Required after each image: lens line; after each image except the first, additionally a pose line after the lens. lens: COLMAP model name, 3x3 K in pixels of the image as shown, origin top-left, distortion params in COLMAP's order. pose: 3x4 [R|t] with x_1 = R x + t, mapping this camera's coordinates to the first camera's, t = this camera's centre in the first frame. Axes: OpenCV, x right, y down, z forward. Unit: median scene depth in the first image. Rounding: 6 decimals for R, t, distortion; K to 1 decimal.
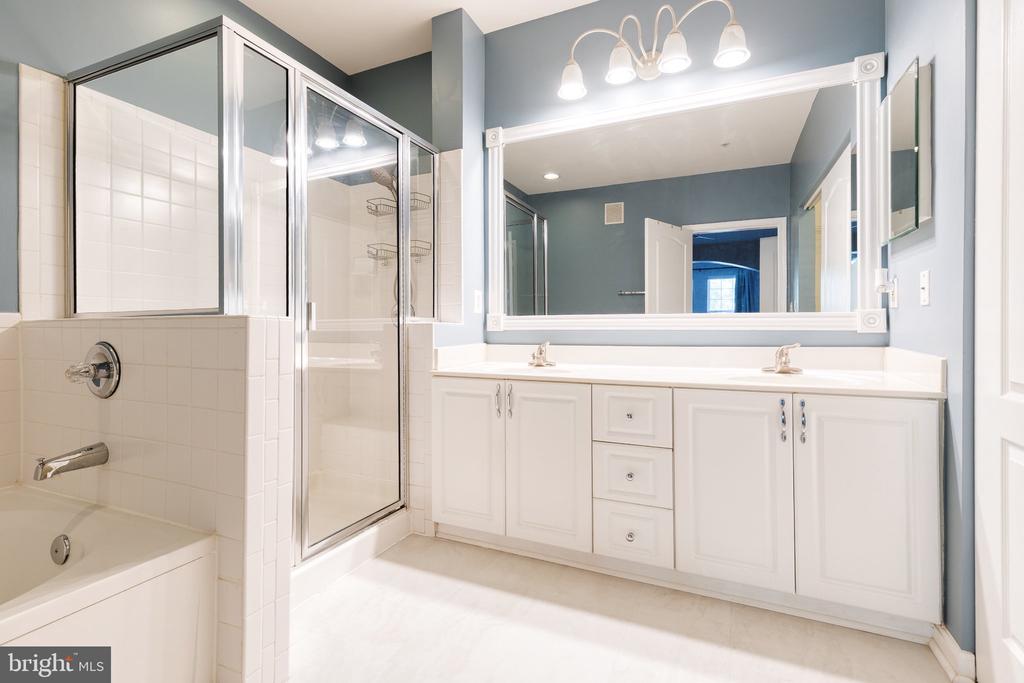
lens RADIAL K [[465.9, 0, 512.8], [0, 465.9, 322.0], [0, 0, 1]] dist [0.009532, -0.000623]
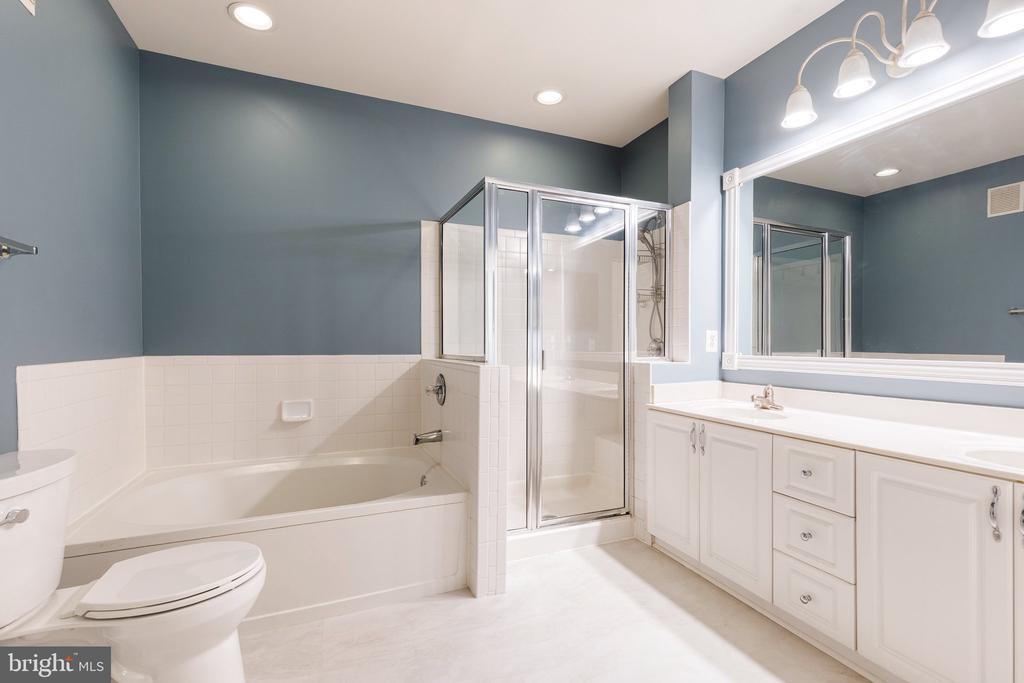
lens RADIAL K [[459.5, 0, 519.2], [0, 459.5, 343.8], [0, 0, 1]] dist [0.007128, -0.000490]
pose [[0.741334, 0.003288, -0.671129, 0.351375], [0.004899, 0.999935, 0.010310, -0.058983], [0.671119, -0.010931, 0.741269, -0.070308]]
